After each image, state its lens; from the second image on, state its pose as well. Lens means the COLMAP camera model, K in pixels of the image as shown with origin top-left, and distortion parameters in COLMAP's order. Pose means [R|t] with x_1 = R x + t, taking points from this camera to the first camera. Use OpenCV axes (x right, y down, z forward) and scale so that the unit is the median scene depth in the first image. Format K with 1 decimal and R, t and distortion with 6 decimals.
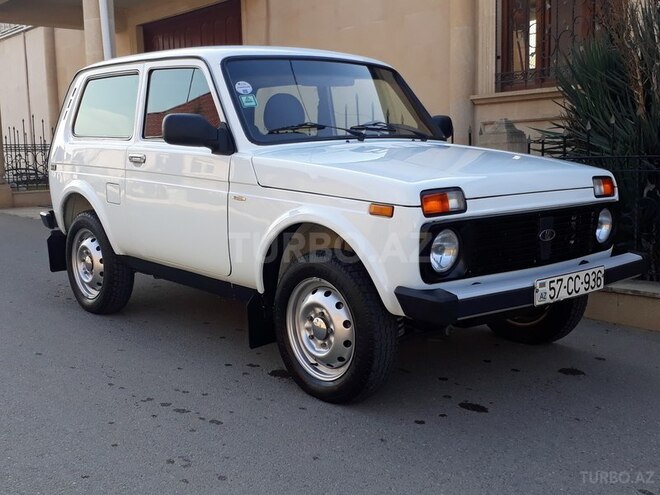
lens RADIAL K [[750.6, 0, 305.7], [0, 750.6, 247.1], [0, 0, 1]] dist [0.008793, -0.000648]
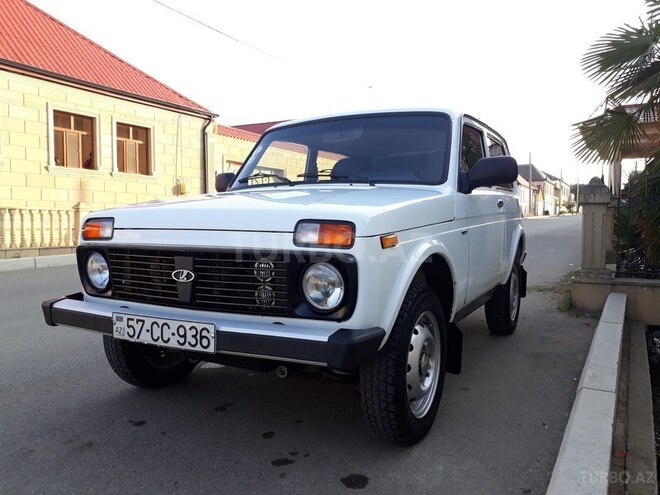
lens RADIAL K [[516.3, 0, 330.0], [0, 516.3, 247.5], [0, 0, 1]] dist [-0.007485, -0.002904]
pose [[0.428475, 0.073986, -0.900519, 0.977699], [-0.139297, 0.990136, 0.015070, -0.086143], [0.892751, 0.118983, 0.434555, 0.889331]]
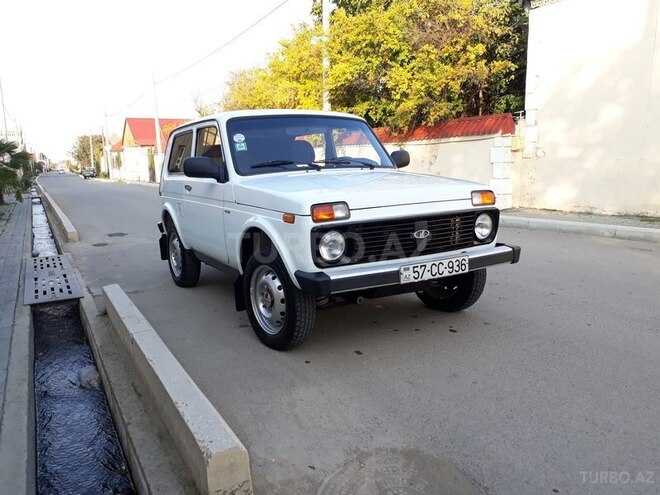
lens RADIAL K [[516.3, 0, 330.0], [0, 516.3, 247.5], [0, 0, 1]] dist [-0.007485, -0.002904]
pose [[0.981821, -0.005012, -0.189745, 0.338619], [0.006817, 0.999938, 0.008860, -0.000207], [0.189689, -0.009992, 0.981793, 0.016280]]
